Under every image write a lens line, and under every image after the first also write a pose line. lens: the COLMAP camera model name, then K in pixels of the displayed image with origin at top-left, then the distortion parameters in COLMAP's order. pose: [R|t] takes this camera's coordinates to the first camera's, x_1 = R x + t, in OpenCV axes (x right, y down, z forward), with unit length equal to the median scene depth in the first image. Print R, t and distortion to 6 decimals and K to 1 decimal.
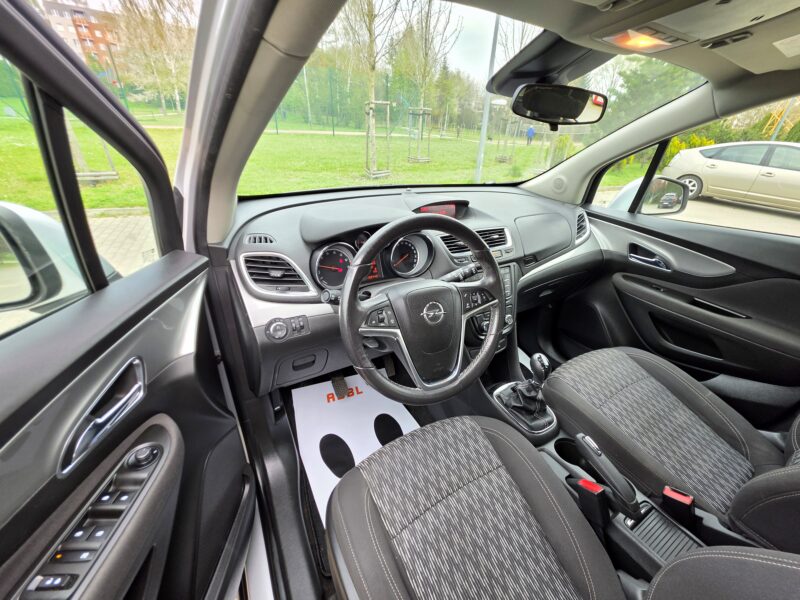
lens RADIAL K [[321.8, 0, 400.0], [0, 321.8, 300.0], [0, 0, 1]] dist [-0.000193, -0.000036]
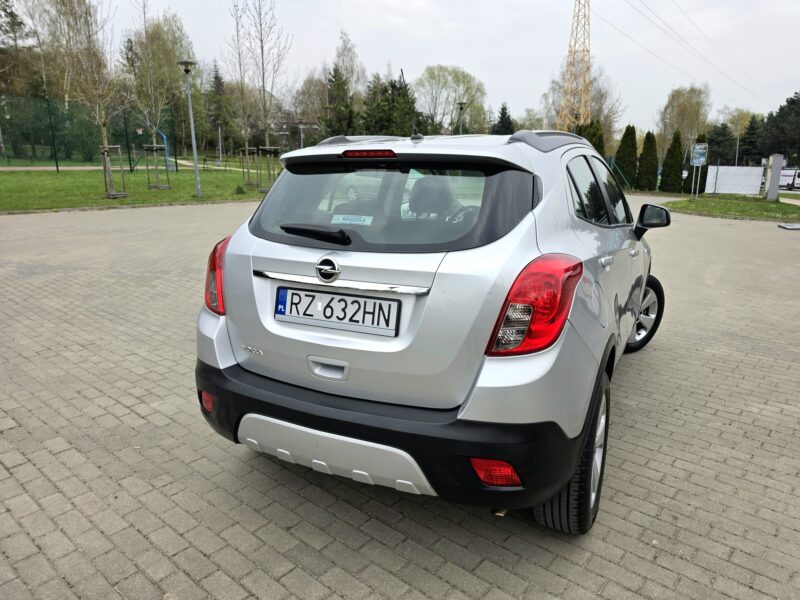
lens RADIAL K [[548.5, 0, 400.0], [0, 548.5, 300.0], [0, 0, 1]] dist [0.043114, -0.046458]
pose [[0.924525, -0.126994, 0.359340, 0.038616], [0.205934, 0.959819, -0.190626, 0.198049], [-0.320693, 0.250239, 0.913530, -0.383031]]
